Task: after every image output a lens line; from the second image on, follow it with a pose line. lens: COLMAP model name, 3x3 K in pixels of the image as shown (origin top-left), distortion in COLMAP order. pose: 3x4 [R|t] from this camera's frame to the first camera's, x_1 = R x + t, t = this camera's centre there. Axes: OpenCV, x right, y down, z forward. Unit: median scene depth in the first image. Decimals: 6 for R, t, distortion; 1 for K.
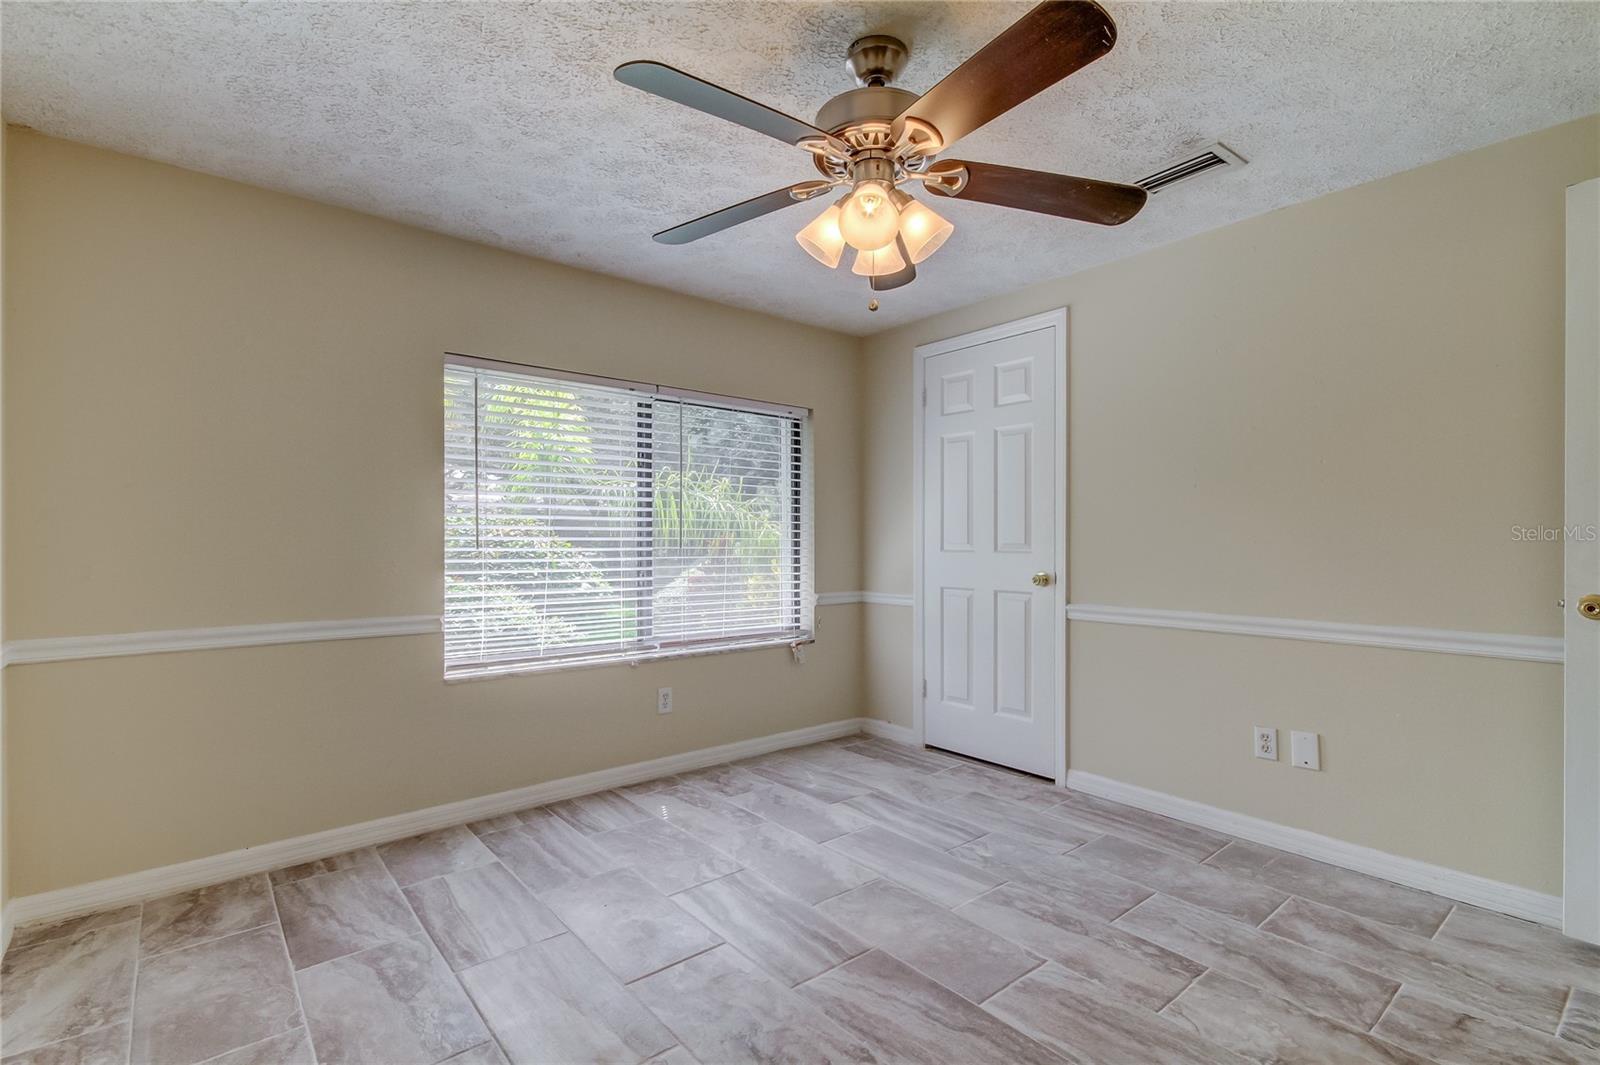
lens RADIAL K [[747.5, 0, 801.0], [0, 747.5, 537.7], [0, 0, 1]] dist [0.013294, -0.001686]
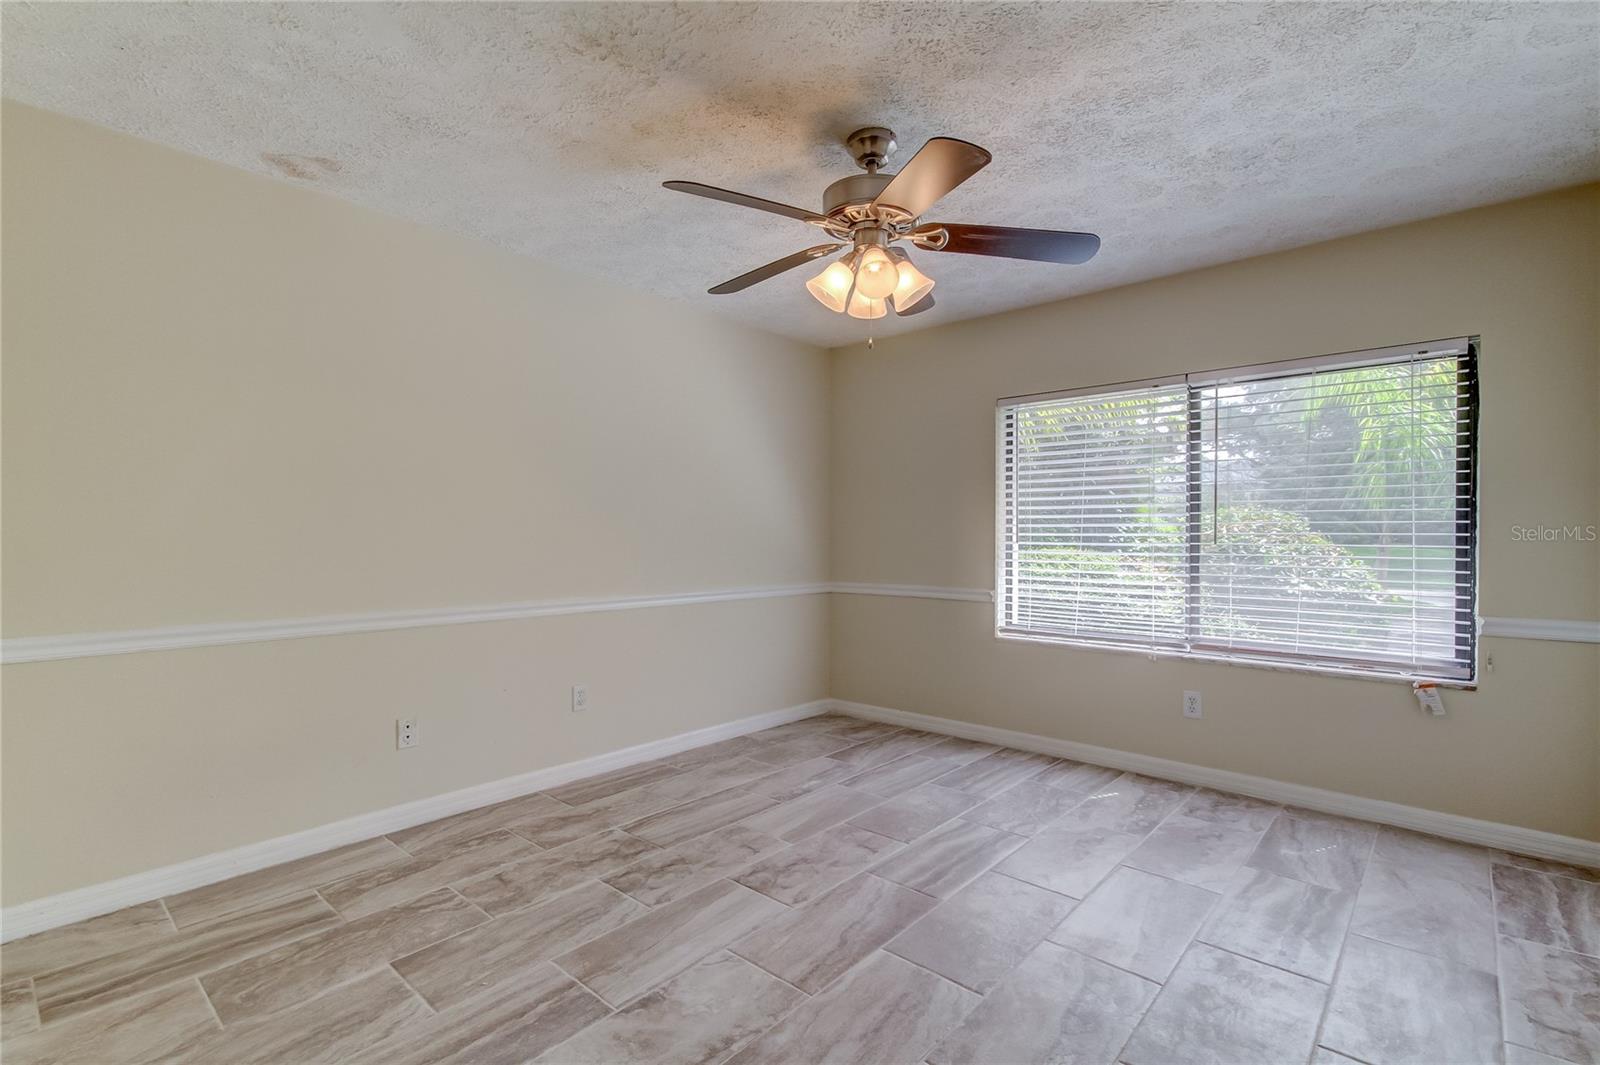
lens RADIAL K [[747.5, 0, 800.5], [0, 747.5, 535.6], [0, 0, 1]] dist [0.013294, -0.001686]
pose [[0.134694, -0.002341, -0.990884, 0.791561], [0.005096, 0.999986, -0.001669, 0.002811], [0.990874, -0.004825, 0.134704, 0.433833]]
